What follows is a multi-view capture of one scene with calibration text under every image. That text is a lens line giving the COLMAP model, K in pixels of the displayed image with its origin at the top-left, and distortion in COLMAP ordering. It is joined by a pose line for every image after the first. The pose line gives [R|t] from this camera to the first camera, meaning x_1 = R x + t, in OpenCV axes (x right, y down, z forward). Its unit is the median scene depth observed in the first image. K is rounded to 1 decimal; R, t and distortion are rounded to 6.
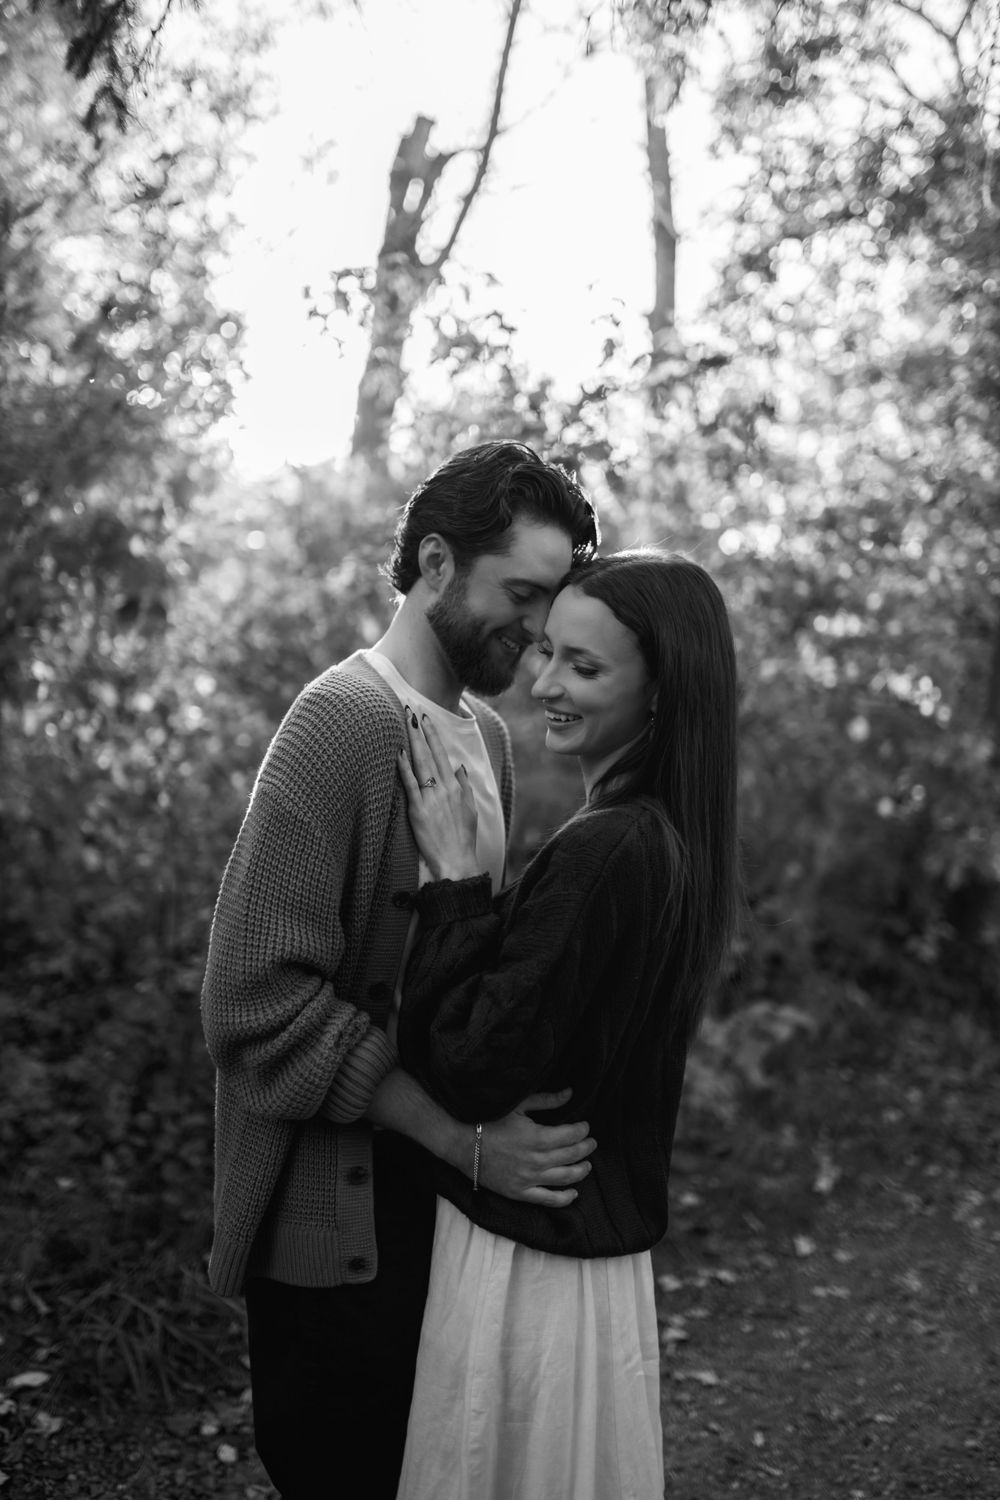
lens RADIAL K [[1465.6, 0, 480.6], [0, 1465.6, 742.4], [0, 0, 1]] dist [-0.052759, 0.105615]
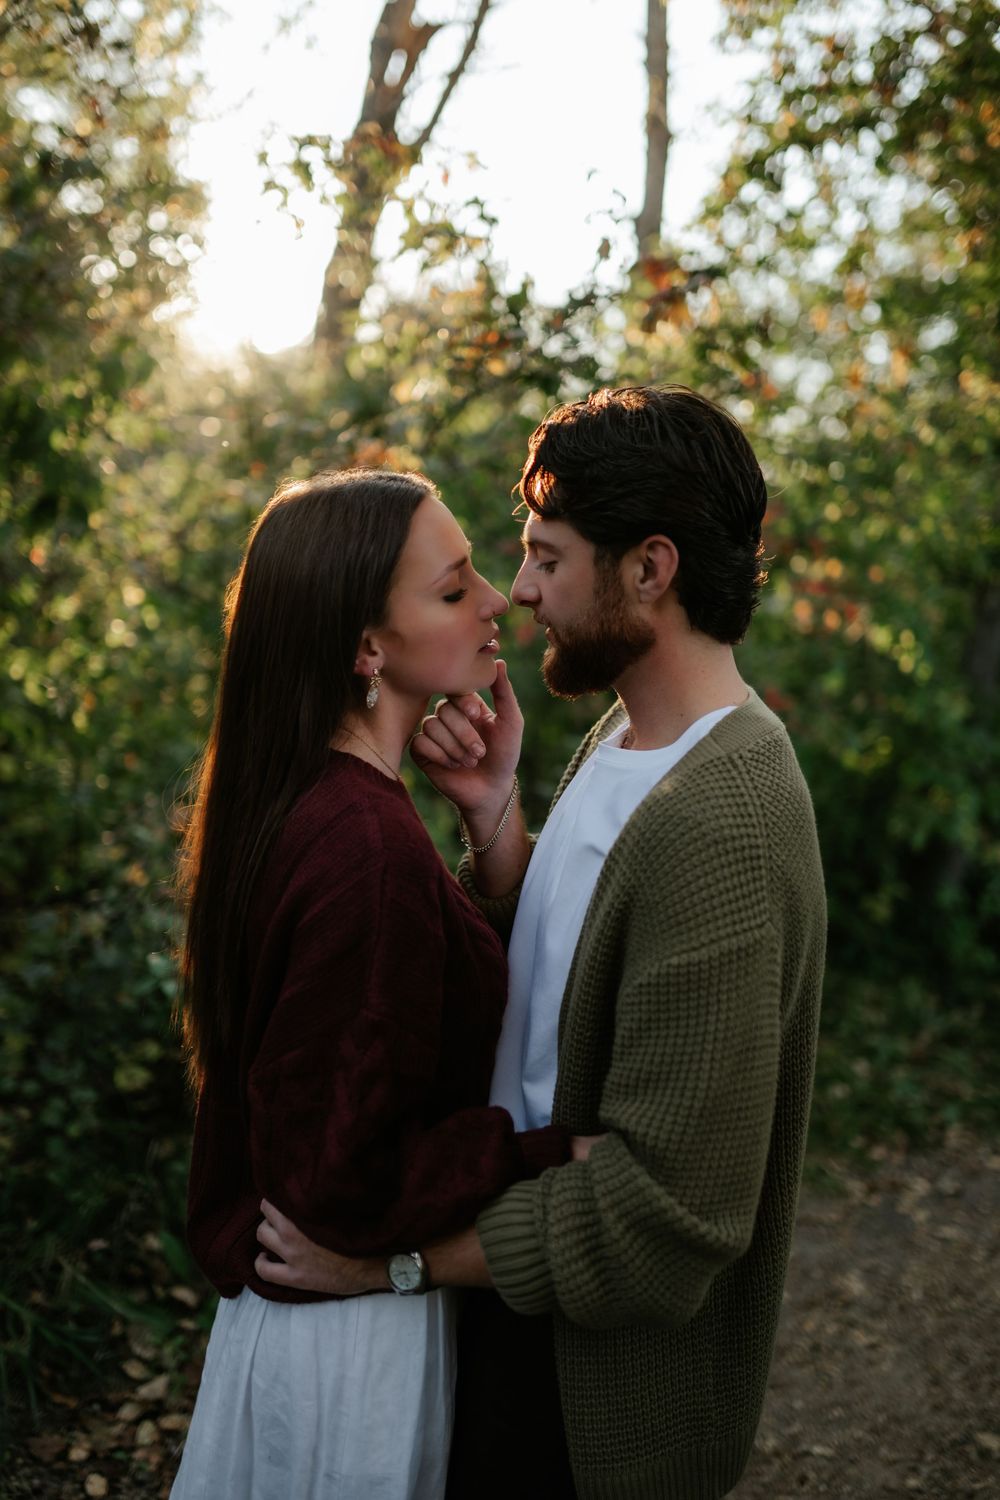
lens RADIAL K [[1465.8, 0, 500.0], [0, 1465.8, 750.0], [0, 0, 1]] dist [-0.066092, 0.128365]
pose [[0.997017, 0.059213, 0.049499, 0.000813], [-0.062596, 0.995592, 0.069840, -0.026647], [-0.045145, -0.072730, 0.996329, 0.103329]]
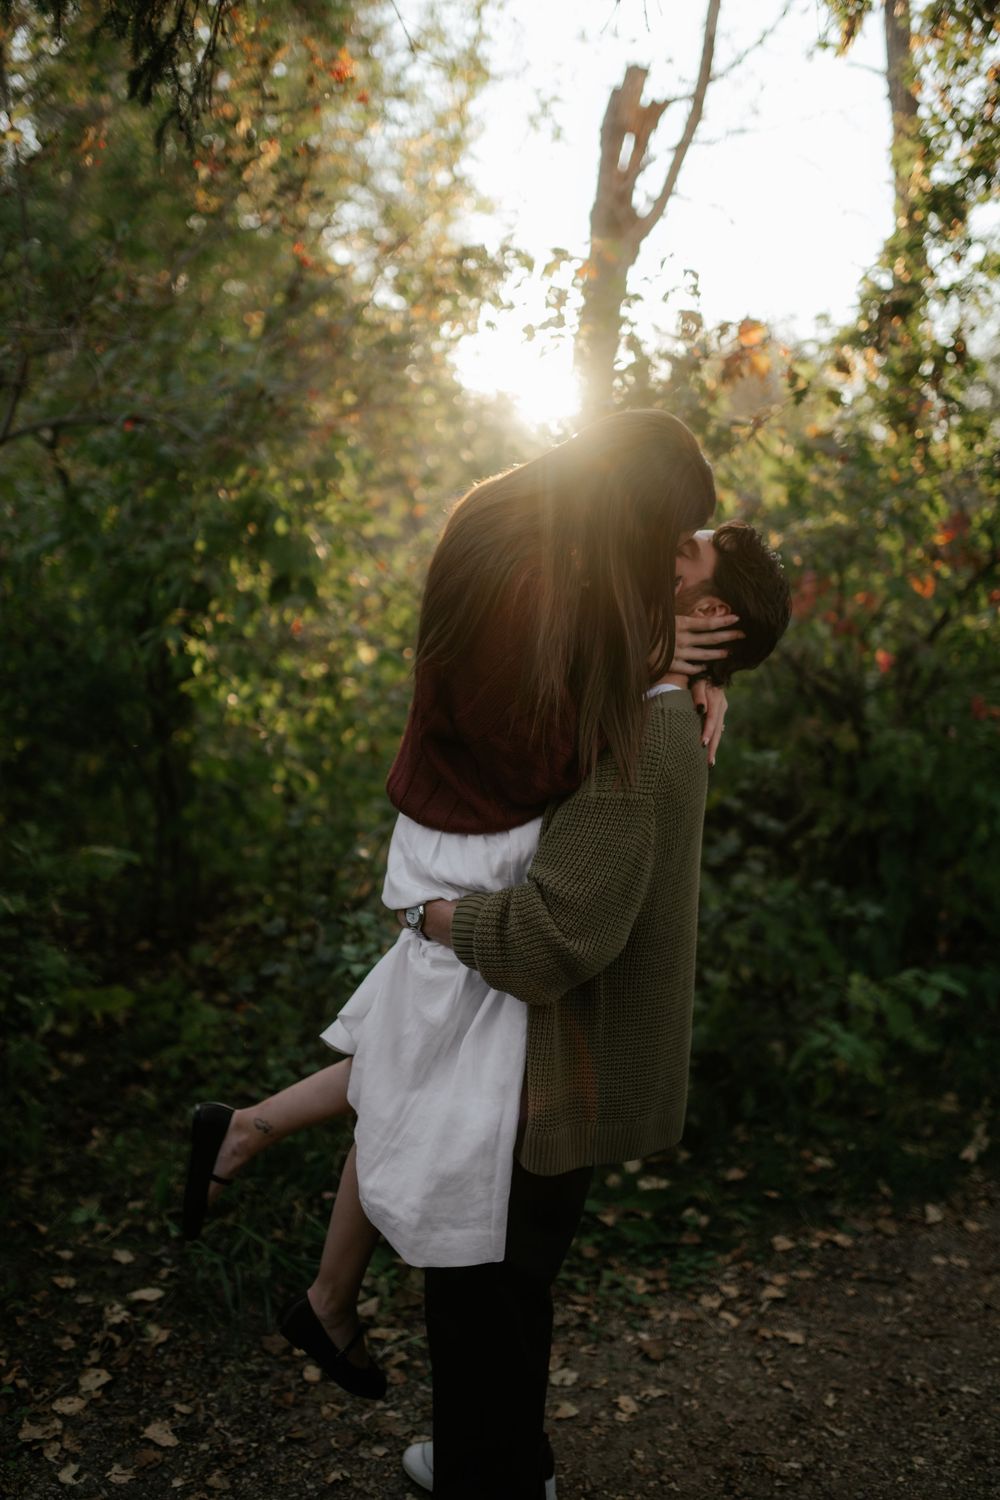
lens RADIAL K [[1465.8, 0, 500.0], [0, 1465.8, 750.0], [0, 0, 1]] dist [-0.066092, 0.128365]
pose [[0.981776, -0.005007, -0.189974, 0.130110], [0.012860, 0.999112, 0.040126, -0.014687], [0.189605, -0.041838, 0.980969, -0.015763]]
